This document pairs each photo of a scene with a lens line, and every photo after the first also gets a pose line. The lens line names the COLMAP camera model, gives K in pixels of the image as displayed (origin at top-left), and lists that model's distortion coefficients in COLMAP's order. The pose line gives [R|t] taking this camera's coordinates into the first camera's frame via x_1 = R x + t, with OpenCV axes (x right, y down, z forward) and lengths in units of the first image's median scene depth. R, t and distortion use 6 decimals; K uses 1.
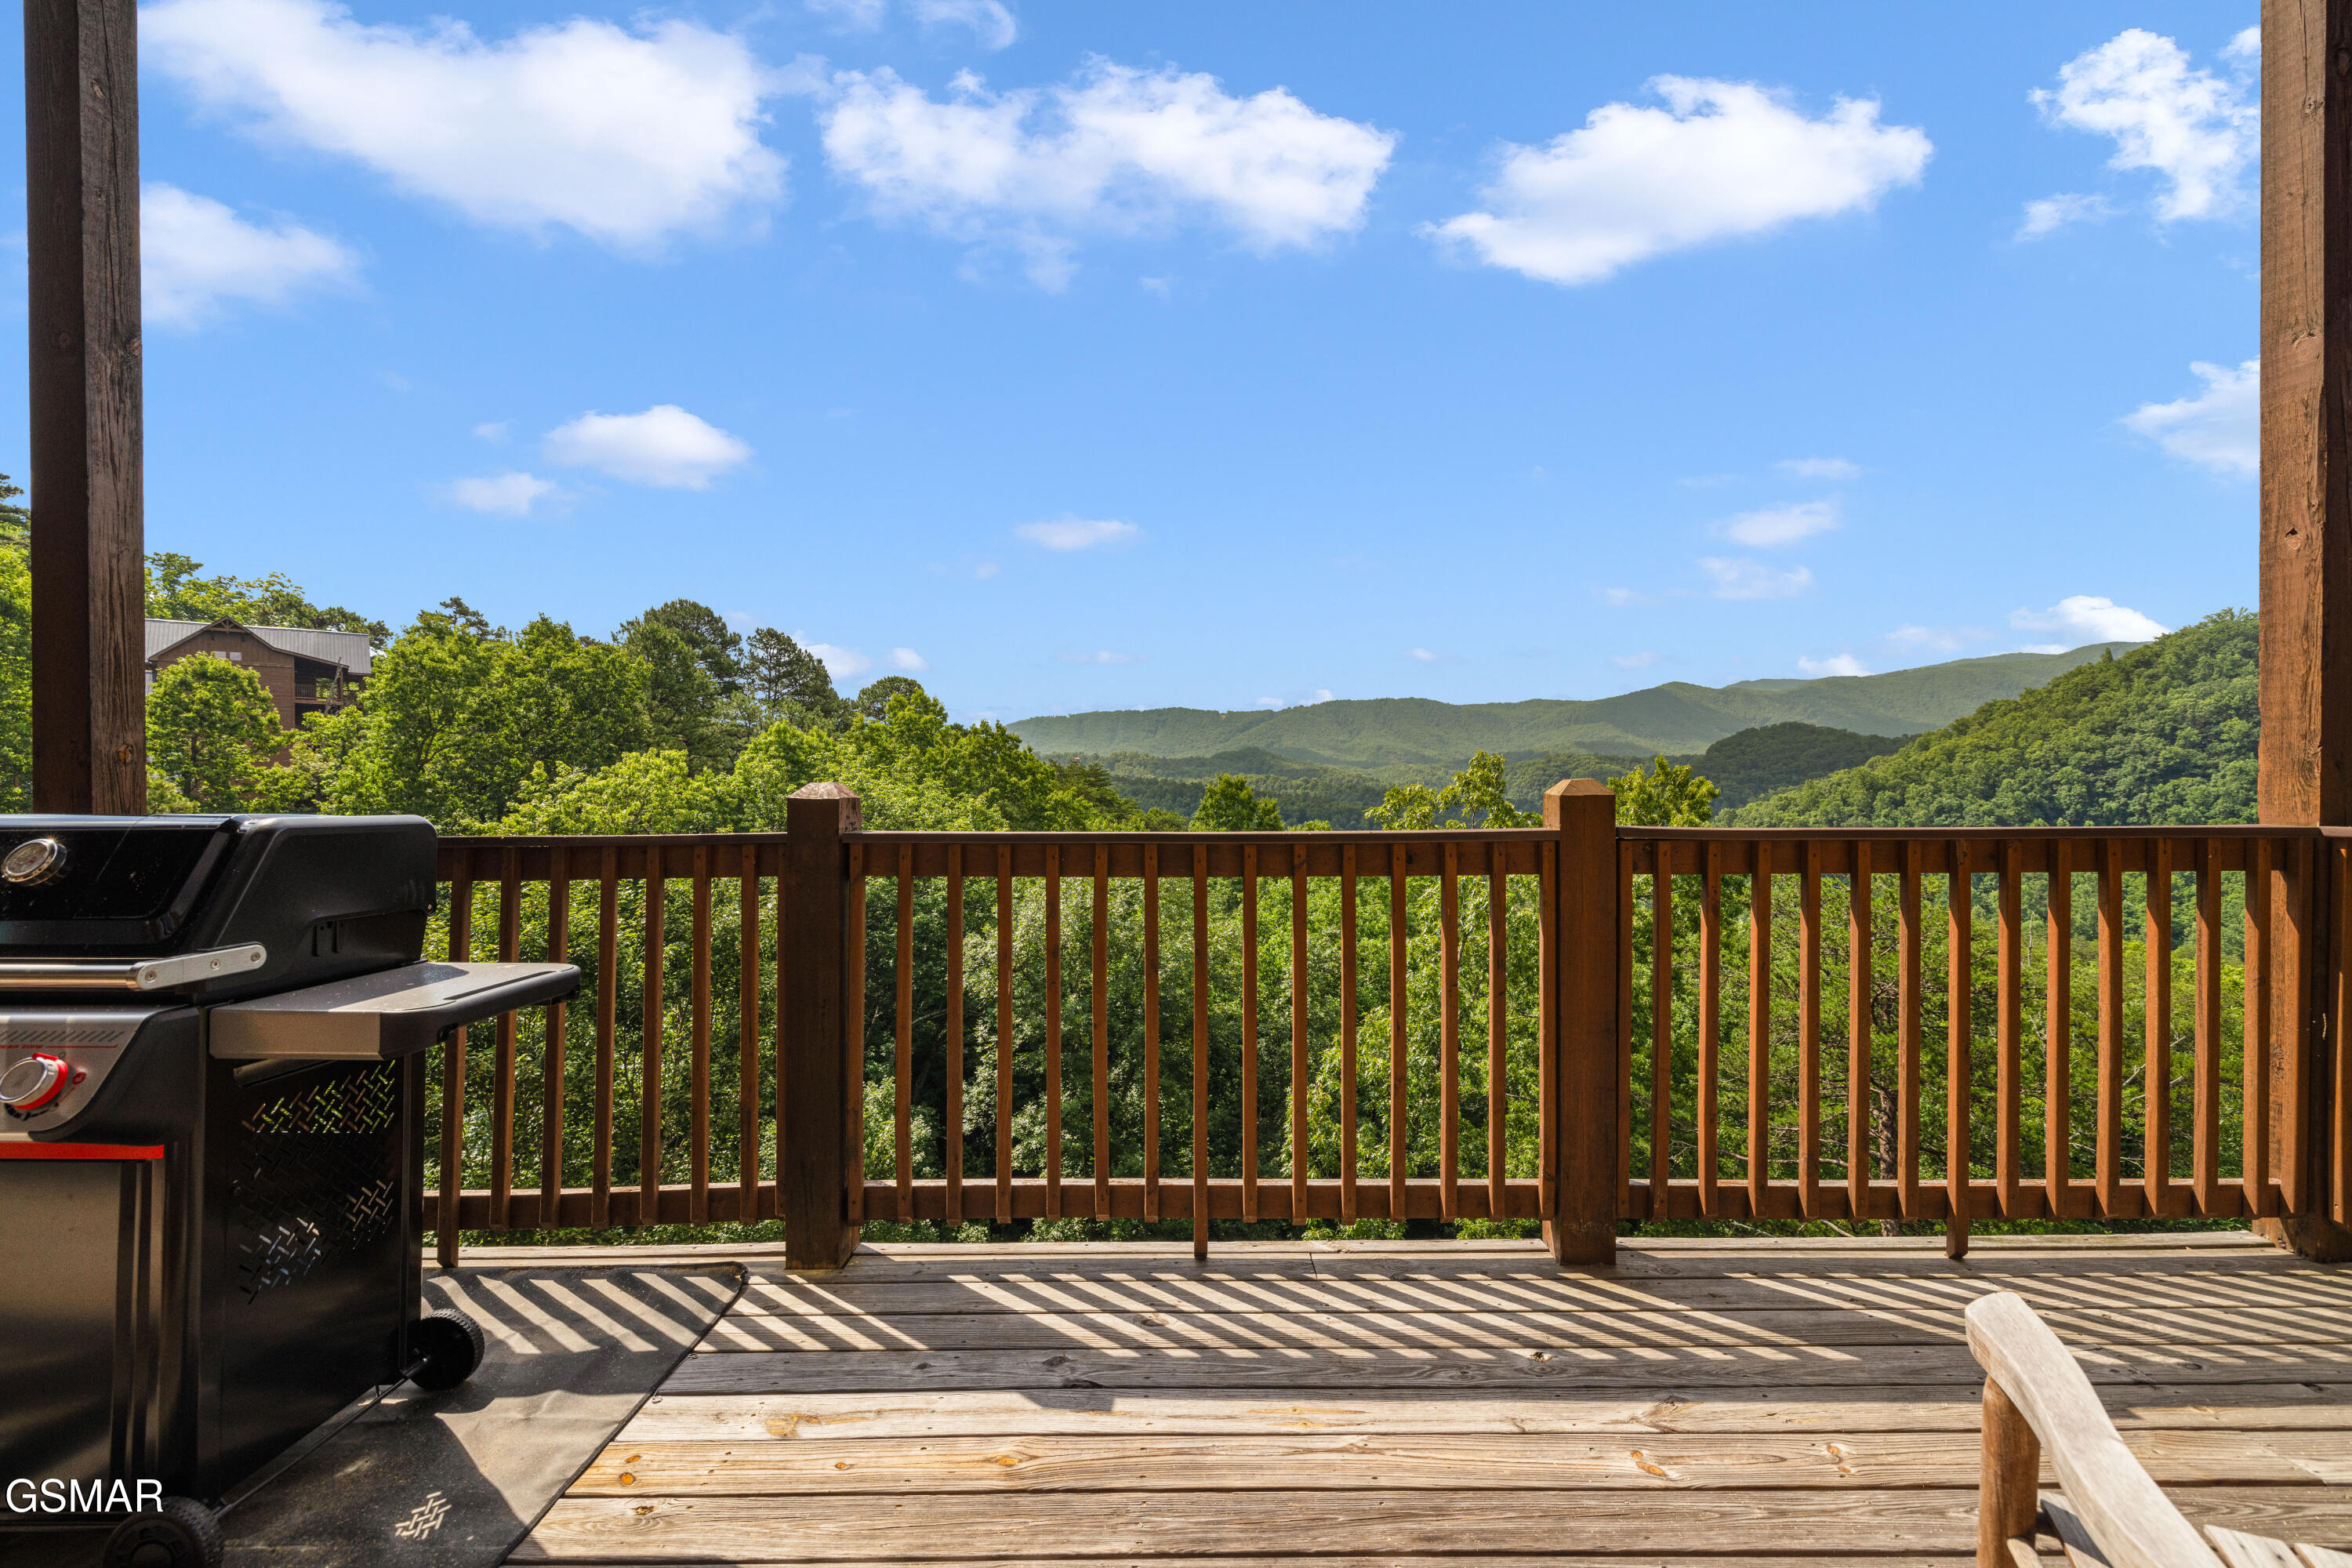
lens RADIAL K [[999.2, 0, 1188.2], [0, 999.2, 780.0], [0, 0, 1]] dist [0.000870, -0.000193]
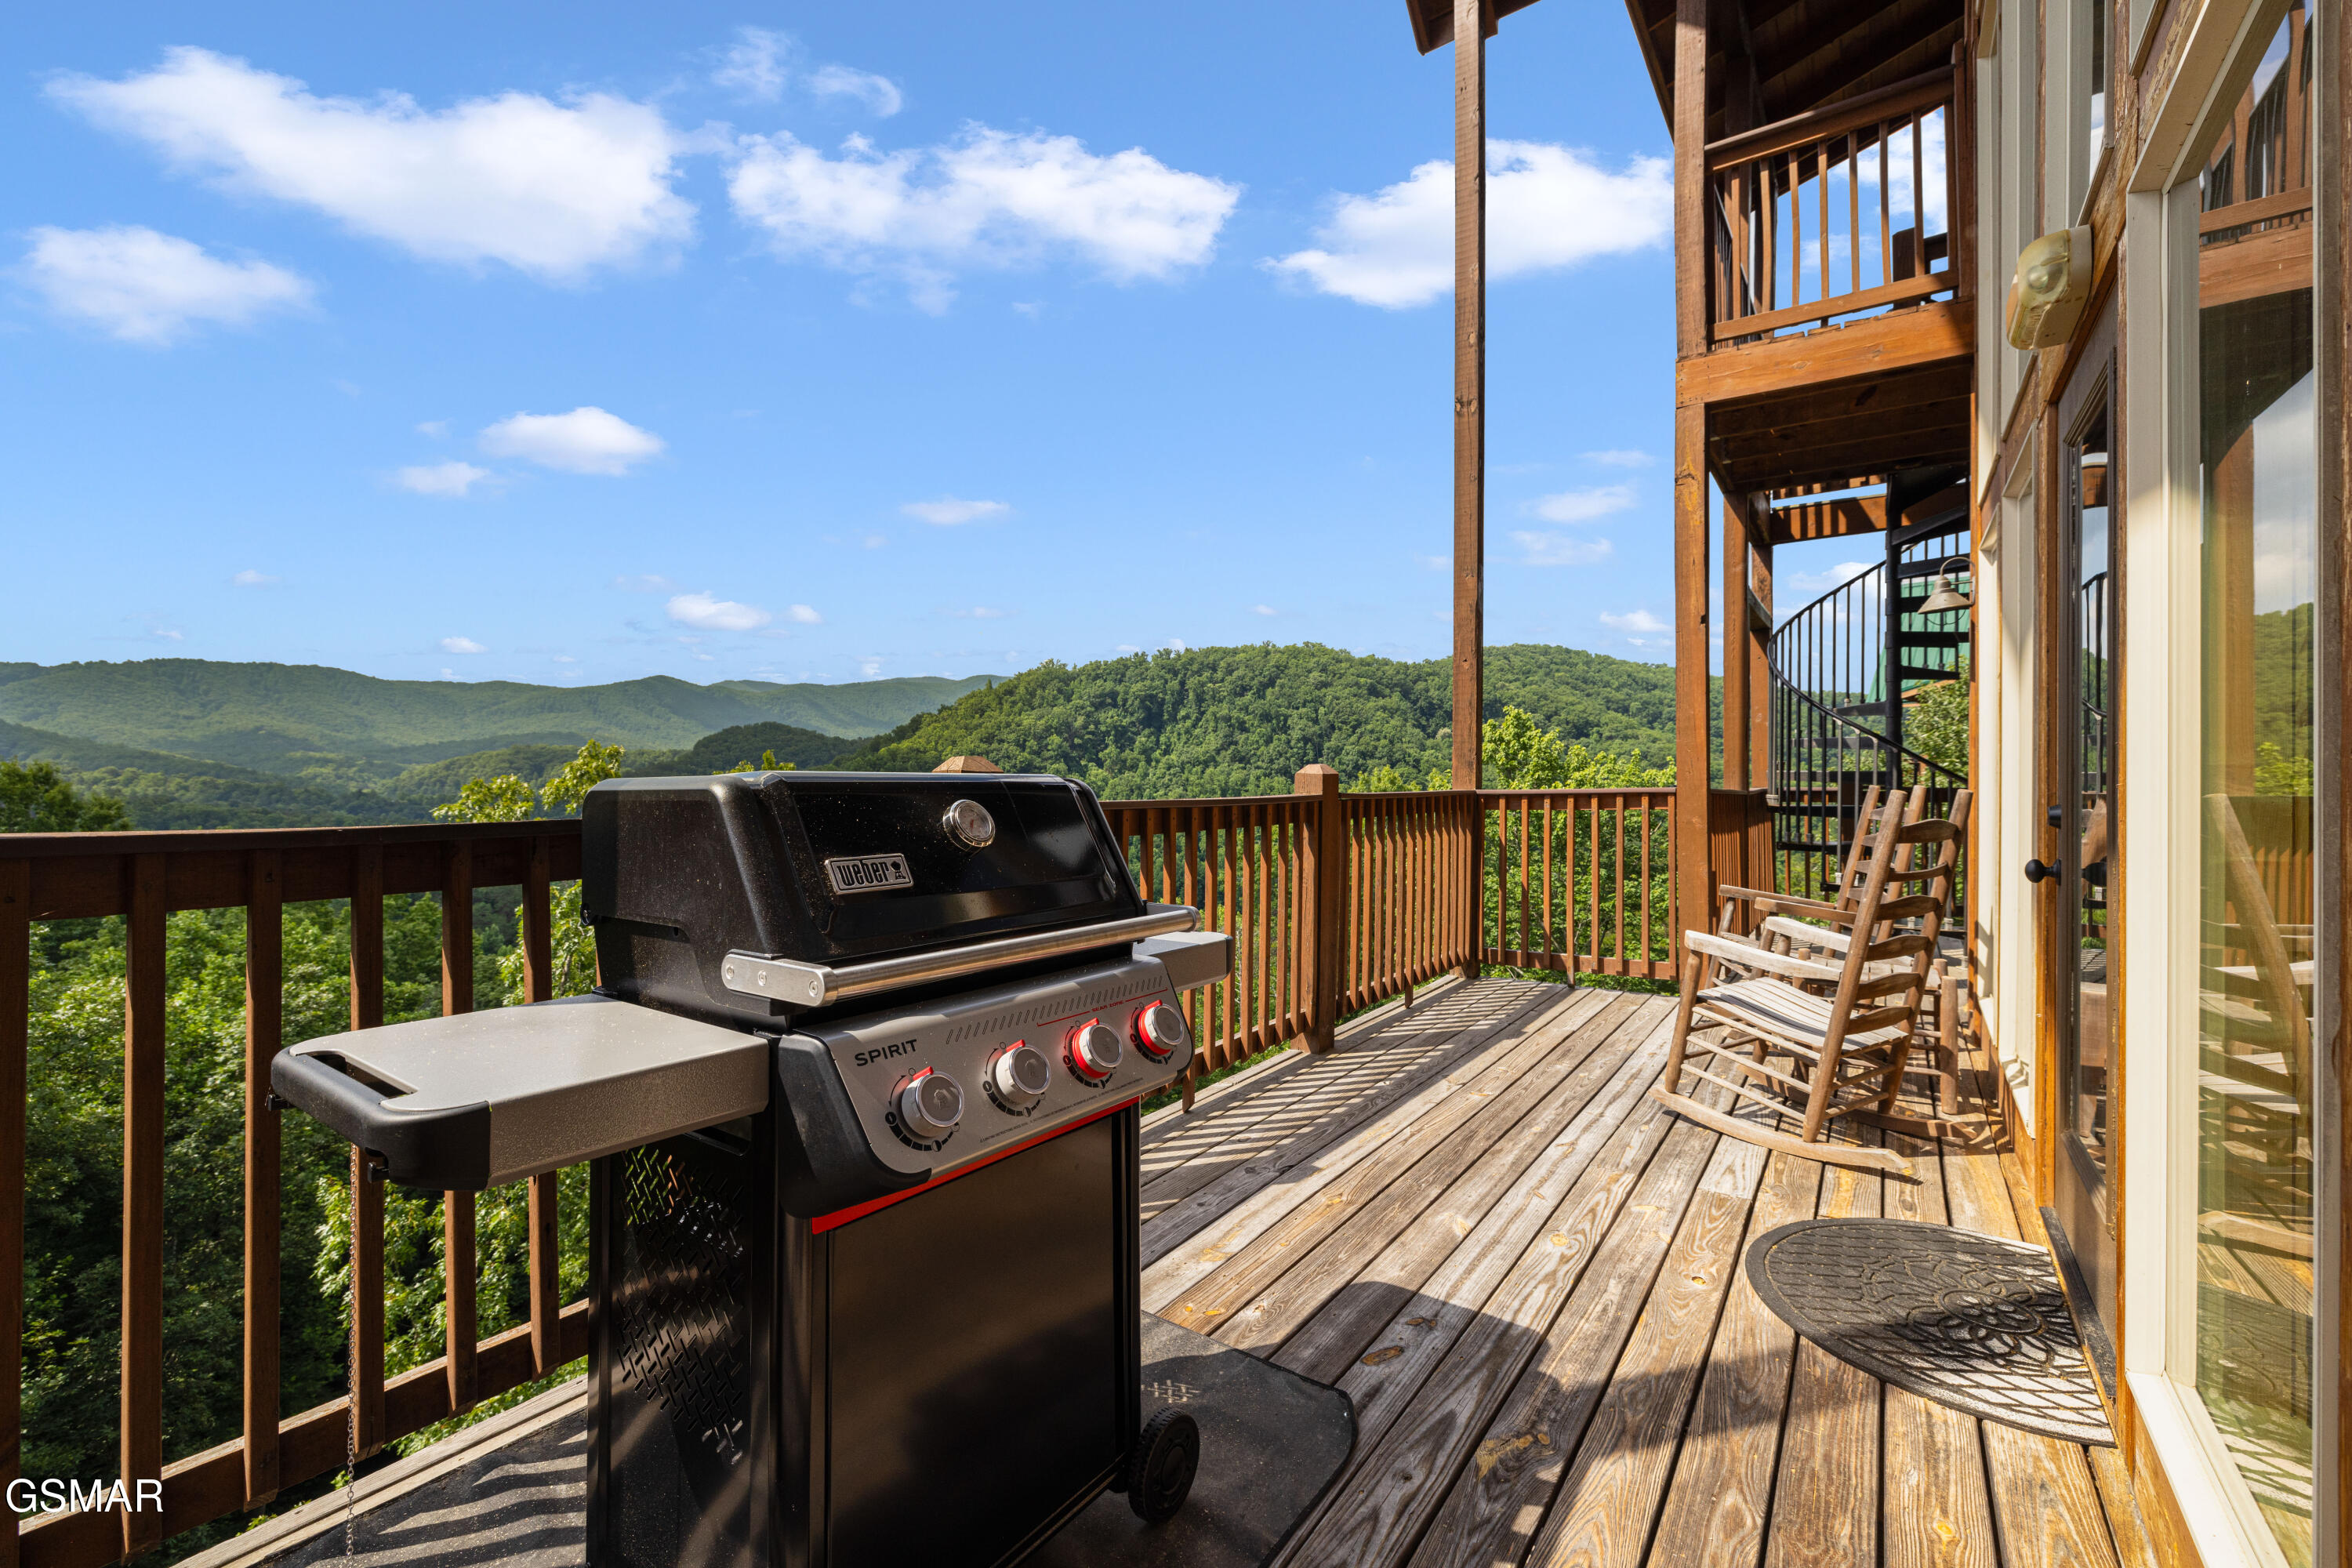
lens RADIAL K [[999.2, 0, 1188.2], [0, 999.2, 780.0], [0, 0, 1]] dist [0.000870, -0.000193]
pose [[0.571487, 0.002328, 0.820608, -1.123359], [-0.006304, 0.999979, 0.001553, 0.021877], [-0.820587, -0.006061, 0.571490, 0.219998]]
